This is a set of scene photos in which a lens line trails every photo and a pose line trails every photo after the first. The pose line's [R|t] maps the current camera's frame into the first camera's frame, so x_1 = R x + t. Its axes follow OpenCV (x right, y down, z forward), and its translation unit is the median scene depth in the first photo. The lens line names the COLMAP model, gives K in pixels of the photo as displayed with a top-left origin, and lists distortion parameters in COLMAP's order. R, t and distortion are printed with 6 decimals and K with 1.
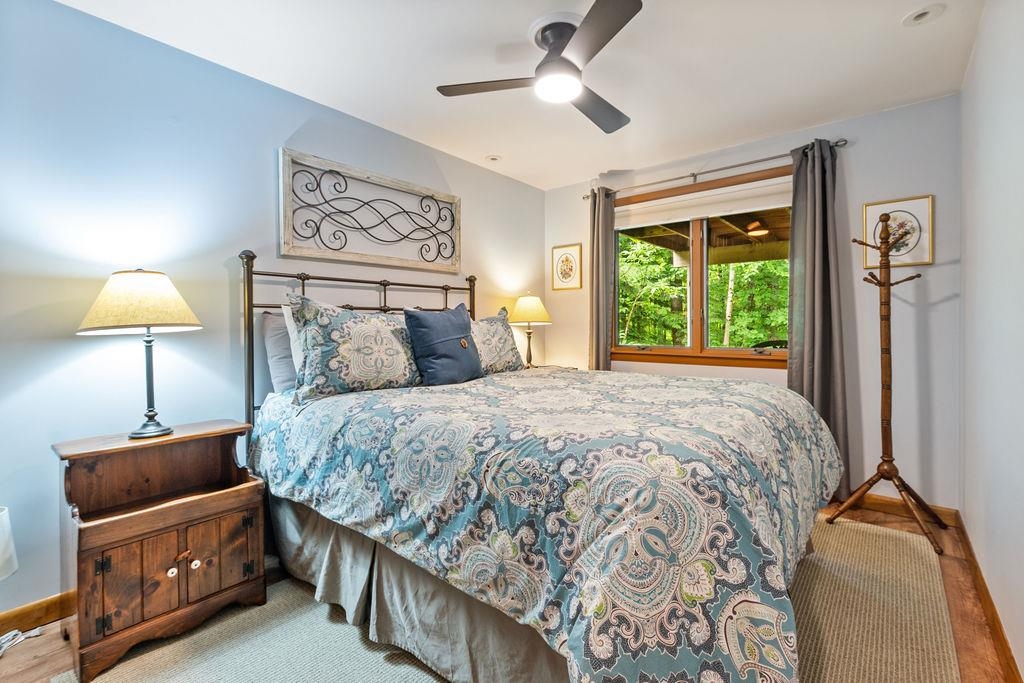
lens RADIAL K [[449.0, 0, 528.3], [0, 449.0, 329.0], [0, 0, 1]] dist [0.010305, -0.003124]
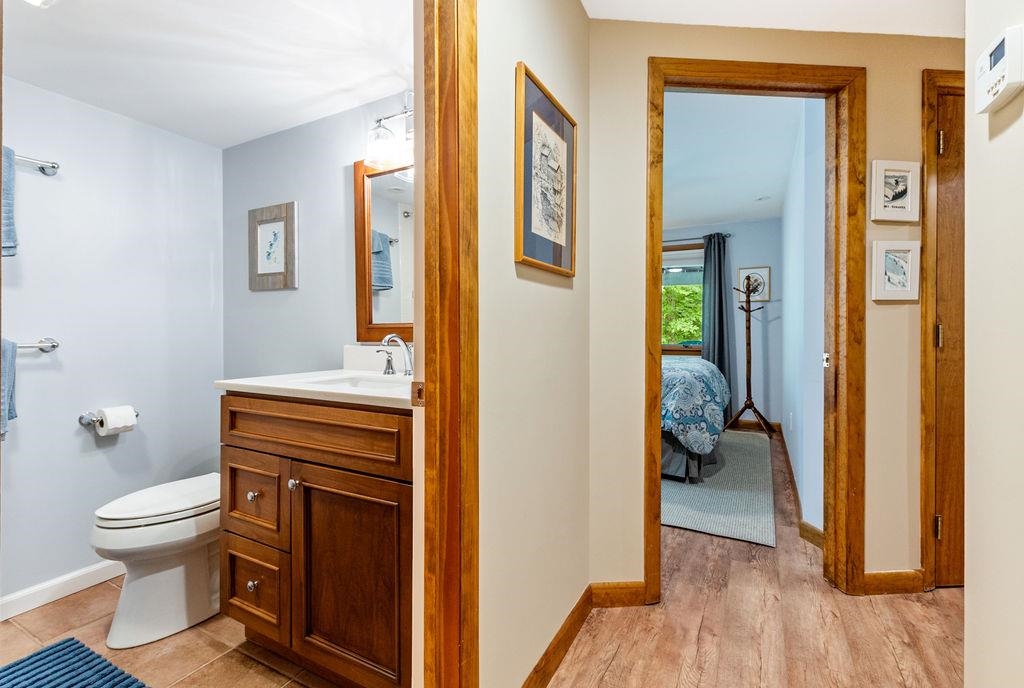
lens RADIAL K [[463.7, 0, 507.7], [0, 463.7, 335.3], [0, 0, 1]] dist [0.019599, -0.000264]
pose [[0.983580, 0.000804, 0.180473, -0.623395], [-0.000728, 1.000000, -0.000485, 0.010571], [-0.180473, 0.000346, 0.983580, -0.830481]]
